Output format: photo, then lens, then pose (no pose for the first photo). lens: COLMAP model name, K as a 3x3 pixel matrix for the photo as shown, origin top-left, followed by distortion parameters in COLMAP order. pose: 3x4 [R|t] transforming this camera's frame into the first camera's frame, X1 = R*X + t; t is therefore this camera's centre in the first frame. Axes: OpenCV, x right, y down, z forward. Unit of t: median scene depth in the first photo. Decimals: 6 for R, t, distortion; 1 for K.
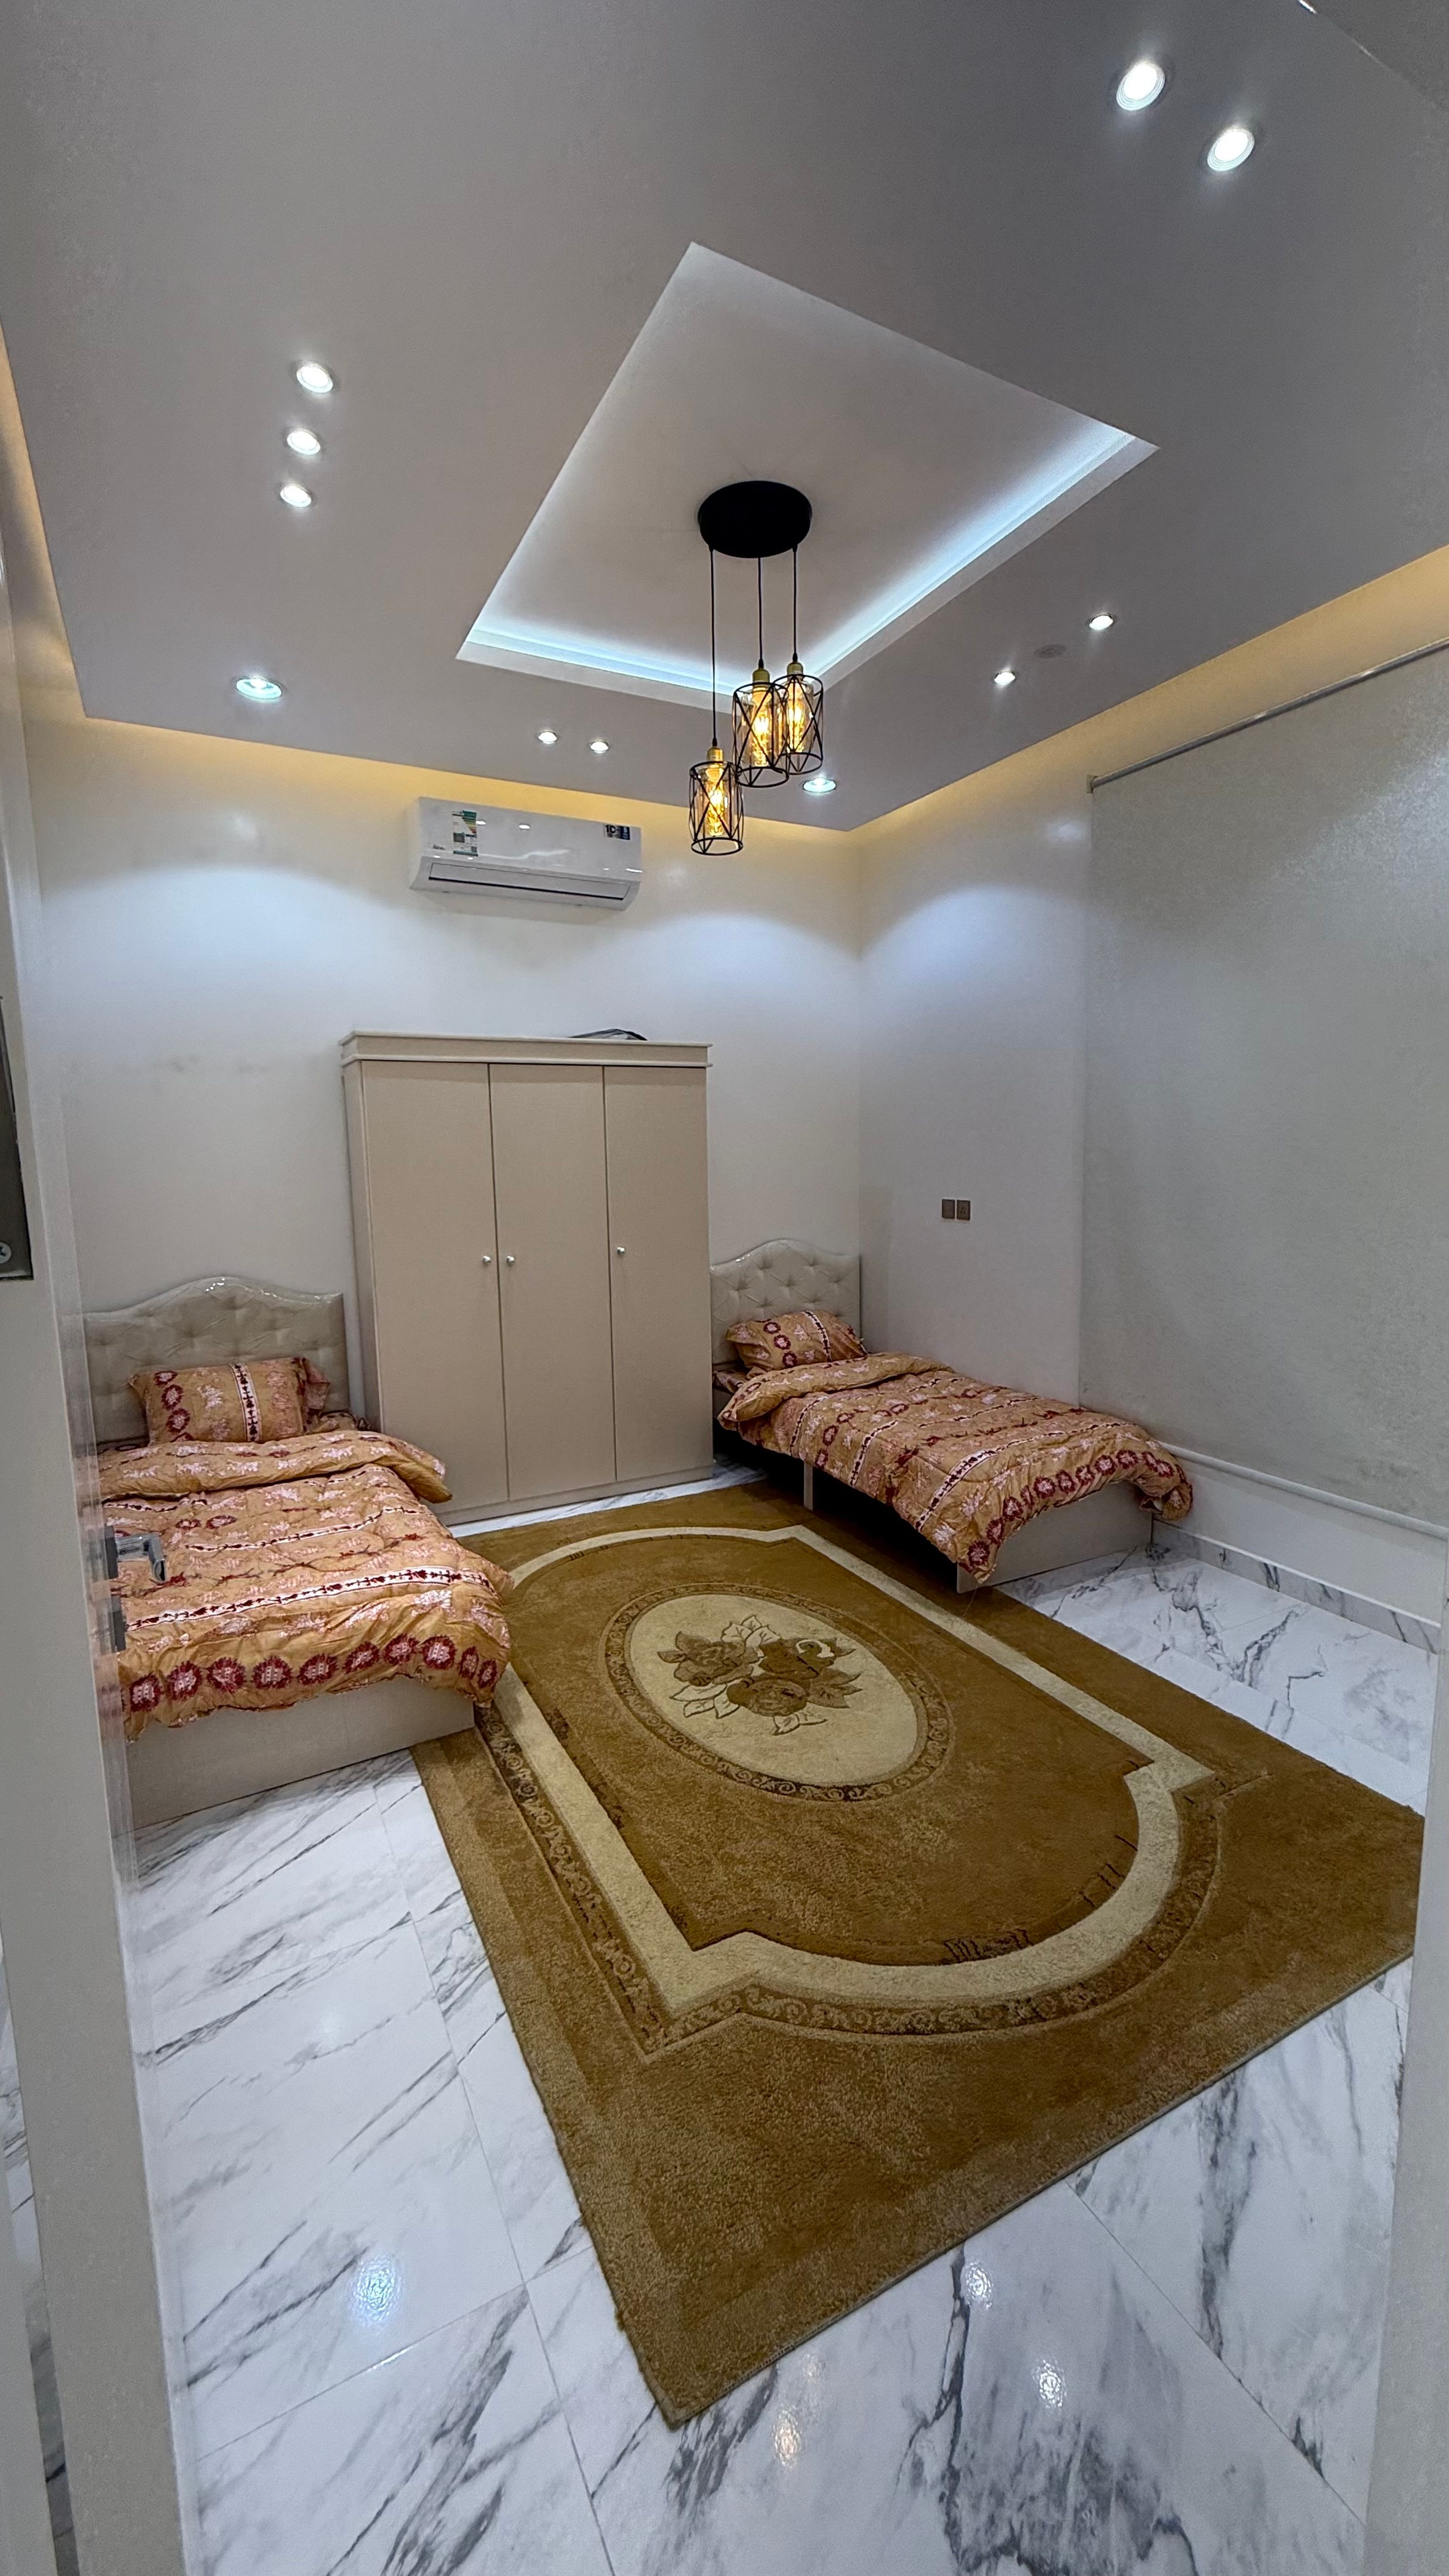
lens RADIAL K [[1023.6, 0, 725.6], [0, 1023.6, 1283.9], [0, 0, 1]] dist [-0.001377, -0.000221]
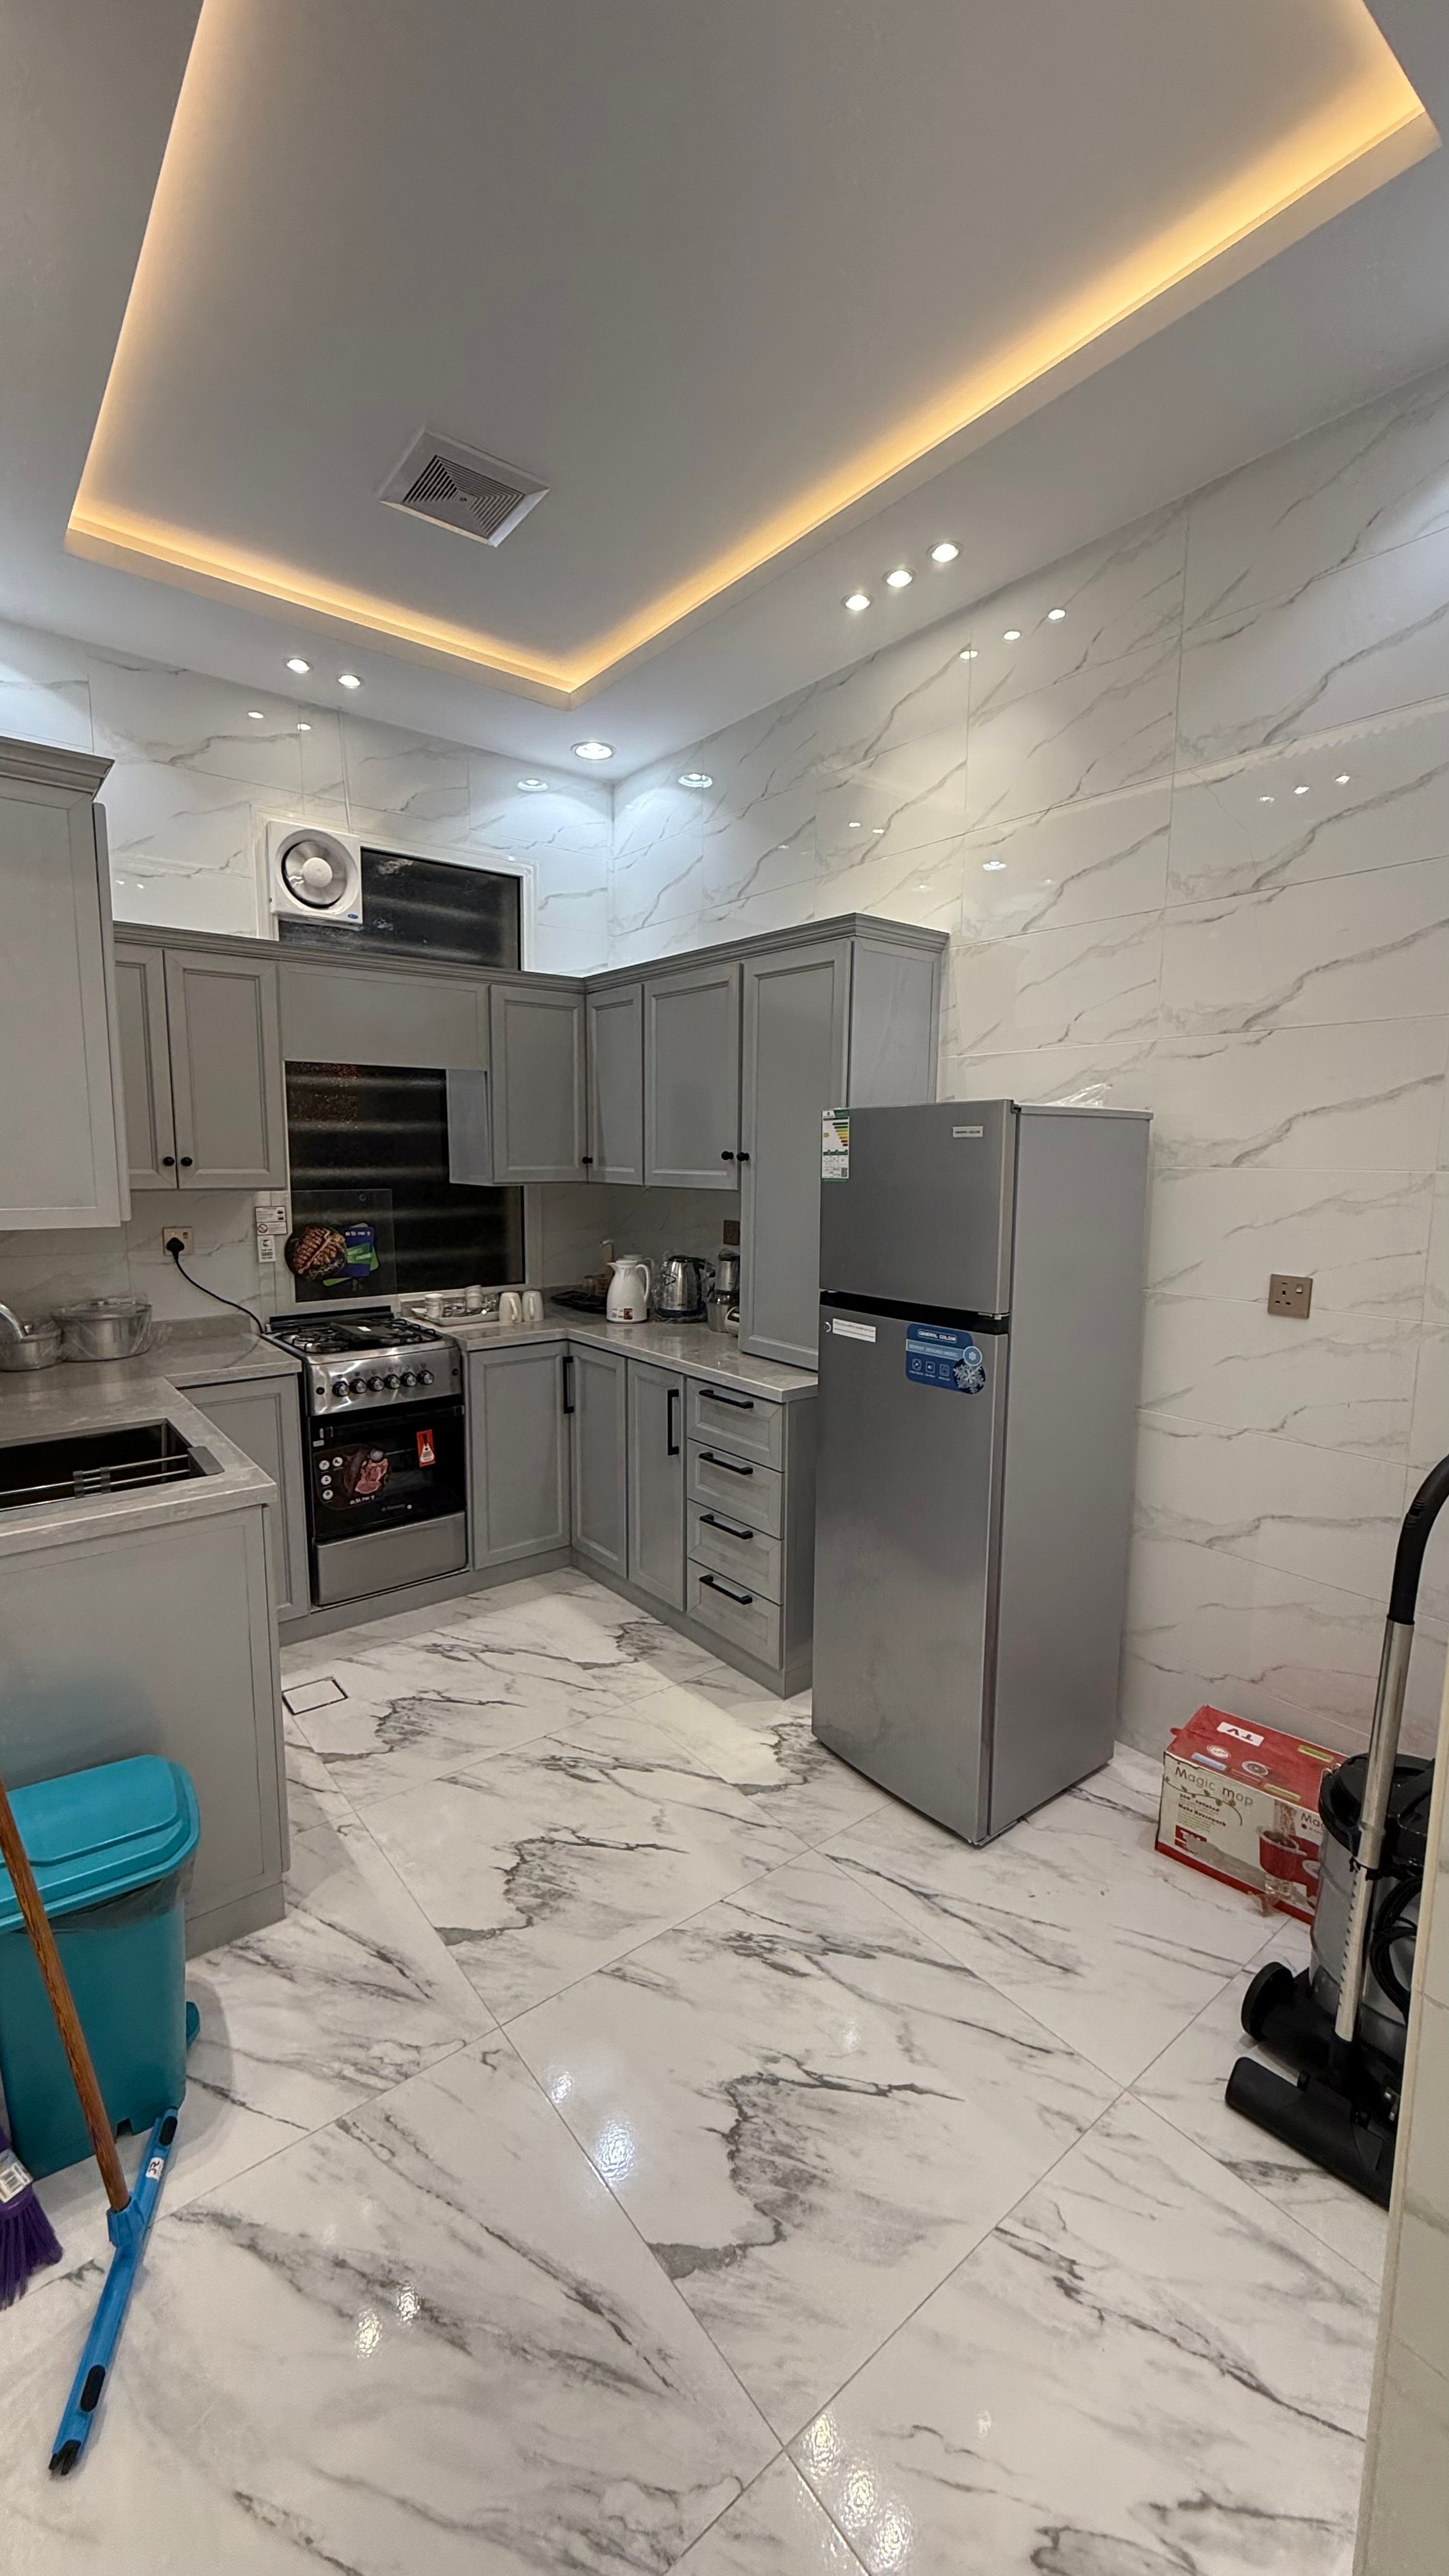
lens RADIAL K [[1023.6, 0, 726.2], [0, 1023.6, 1284.5], [0, 0, 1]] dist [-0.001377, -0.000221]
pose [[0.178897, 0.147329, -0.972774, 1.374815], [-0.142737, 0.982151, 0.122499, -0.081014], [0.973459, 0.116937, 0.196733, 0.506661]]
